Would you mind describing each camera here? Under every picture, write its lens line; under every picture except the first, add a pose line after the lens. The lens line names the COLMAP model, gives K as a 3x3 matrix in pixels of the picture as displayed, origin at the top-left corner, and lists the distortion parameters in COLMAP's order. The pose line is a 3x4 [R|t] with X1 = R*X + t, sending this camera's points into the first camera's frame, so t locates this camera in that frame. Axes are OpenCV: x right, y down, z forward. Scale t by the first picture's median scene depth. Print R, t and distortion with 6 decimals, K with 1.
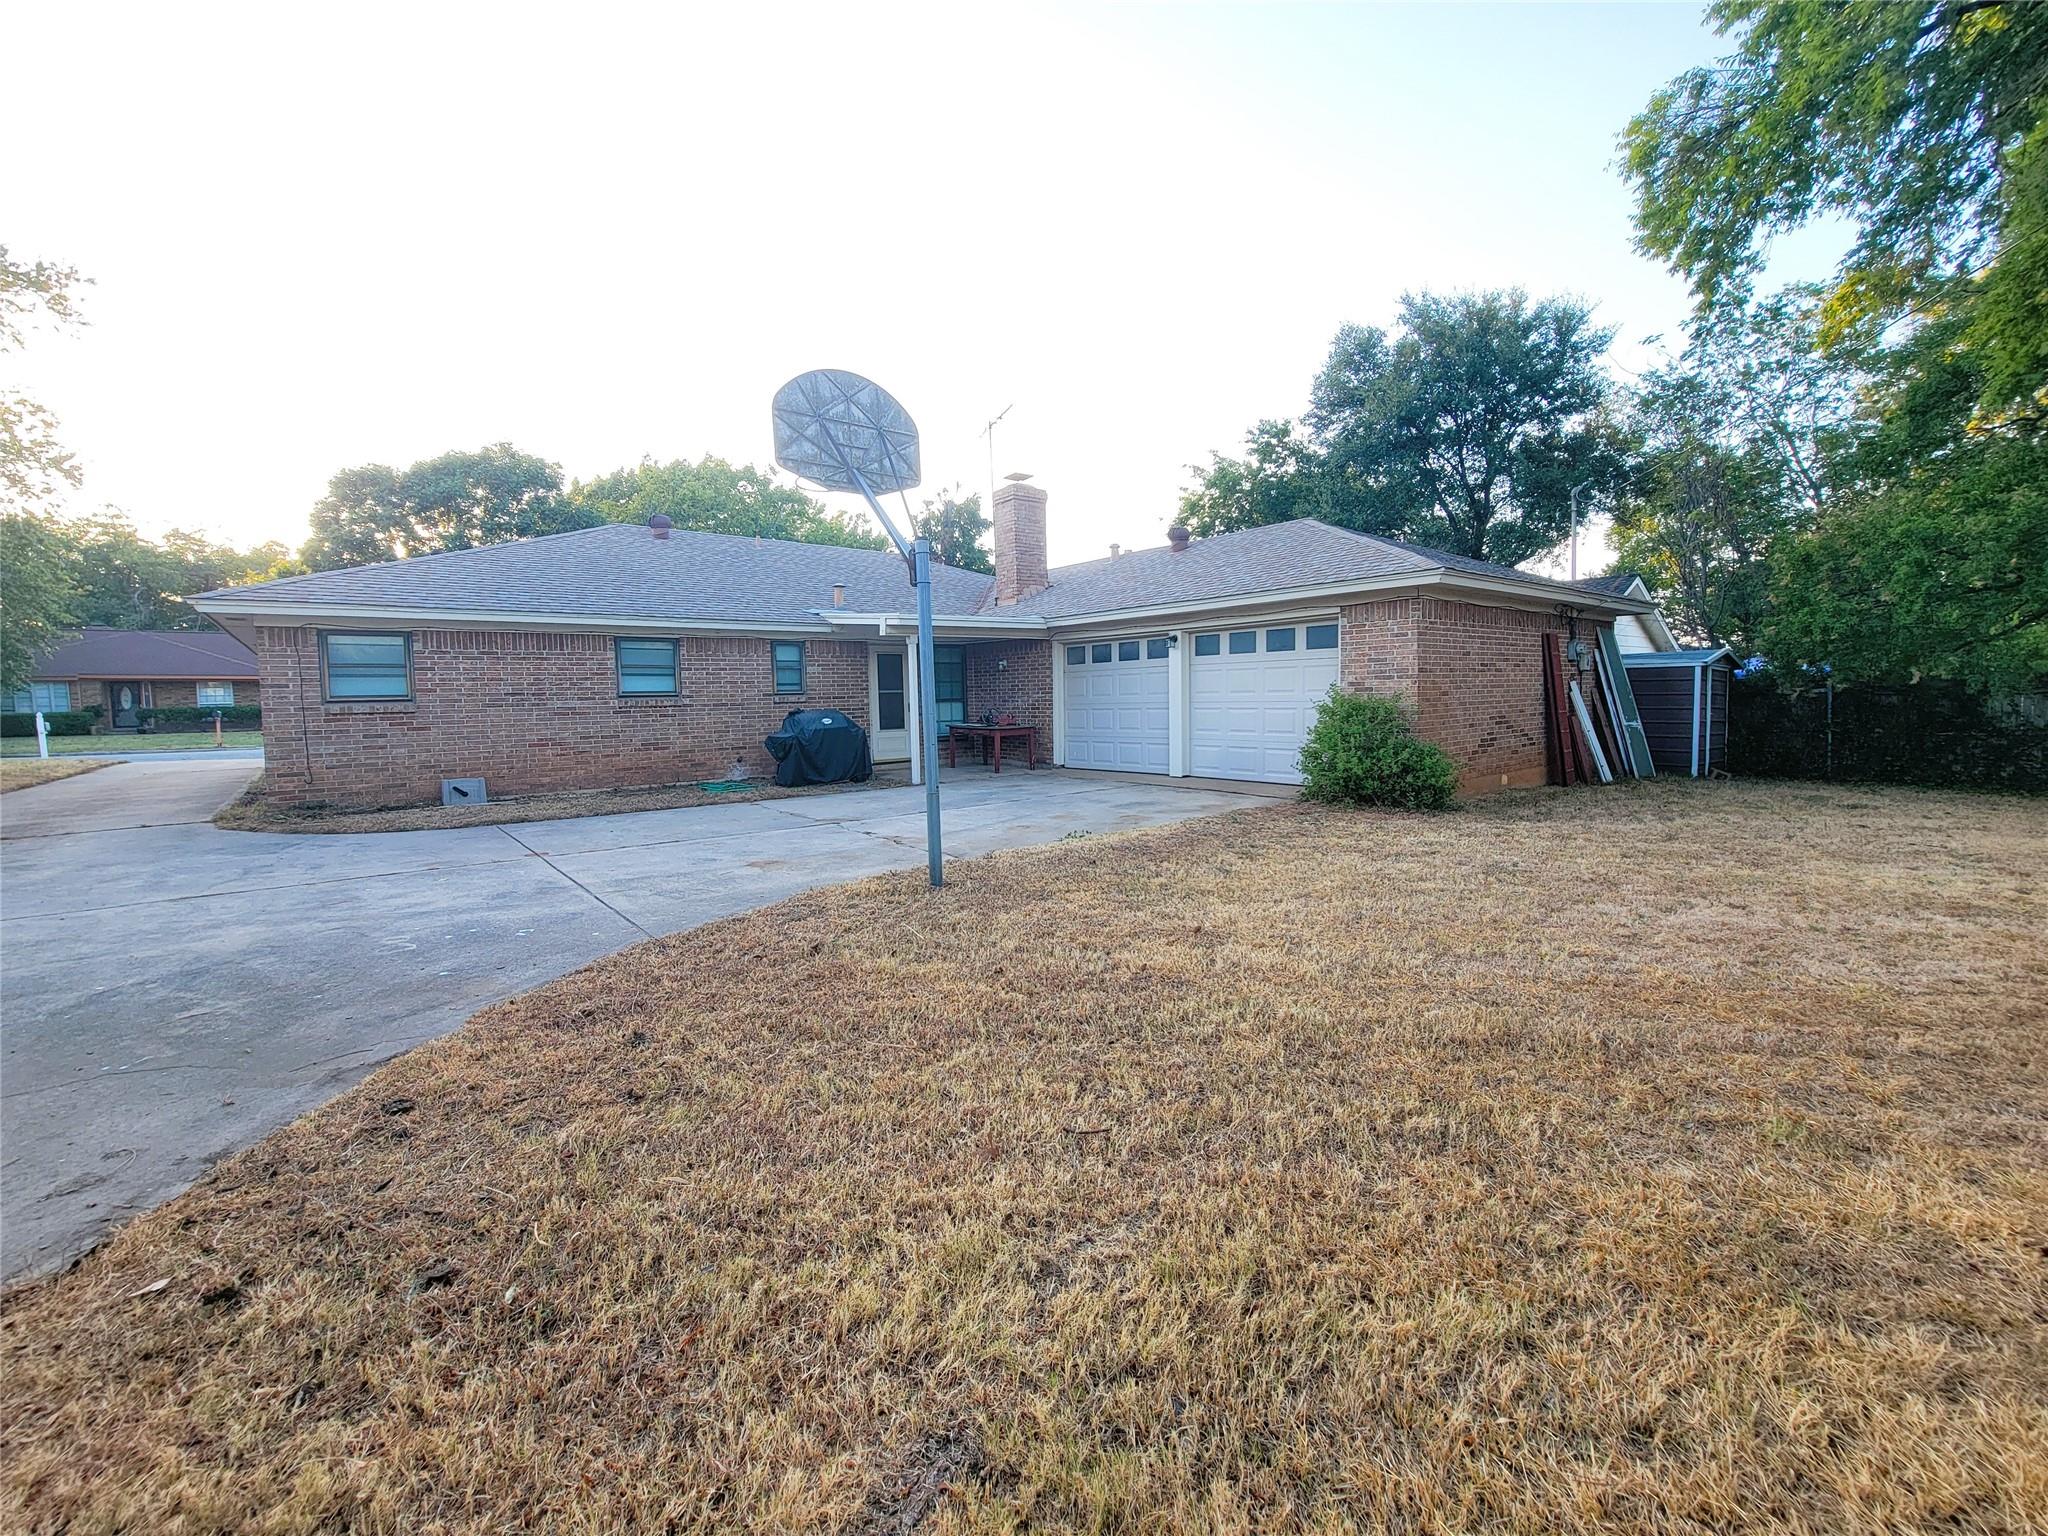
lens RADIAL K [[838.3, 0, 1018.0], [0, 838.3, 745.5], [0, 0, 1]] dist [-0.002890, -0.002648]
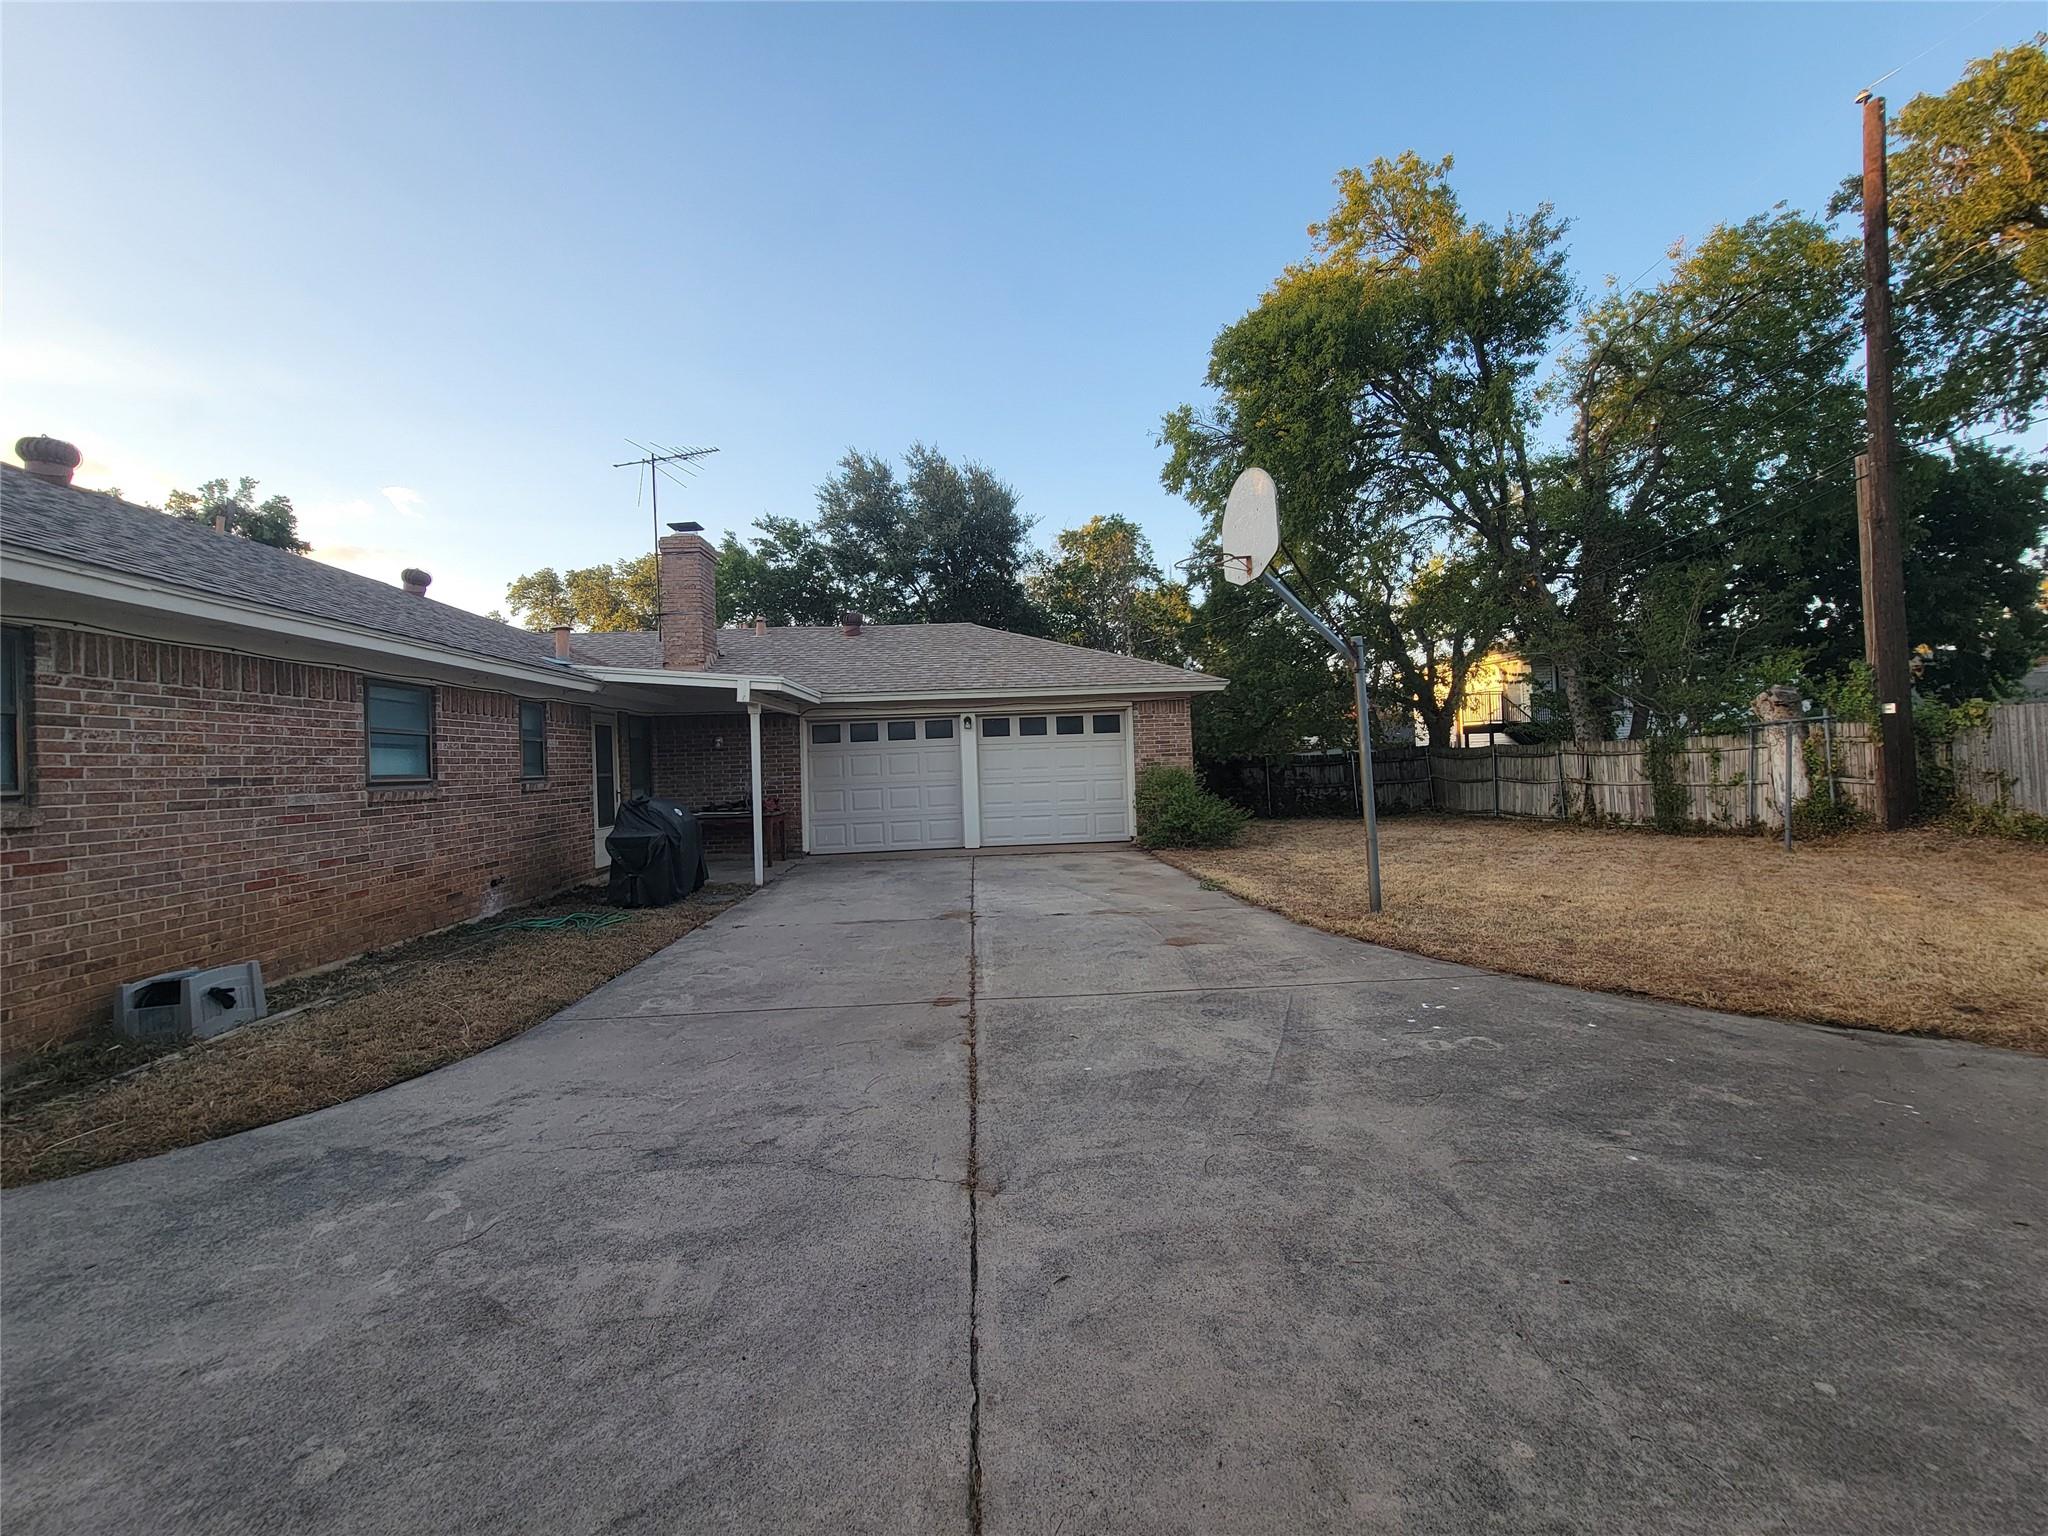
lens RADIAL K [[838.3, 0, 1018.0], [0, 838.3, 745.5], [0, 0, 1]] dist [-0.002890, -0.002648]
pose [[0.582974, 0.015918, 0.812335, -0.667700], [0.070931, 0.994994, -0.070401, -0.014718], [-0.809389, 0.098662, 0.578926, 0.328737]]
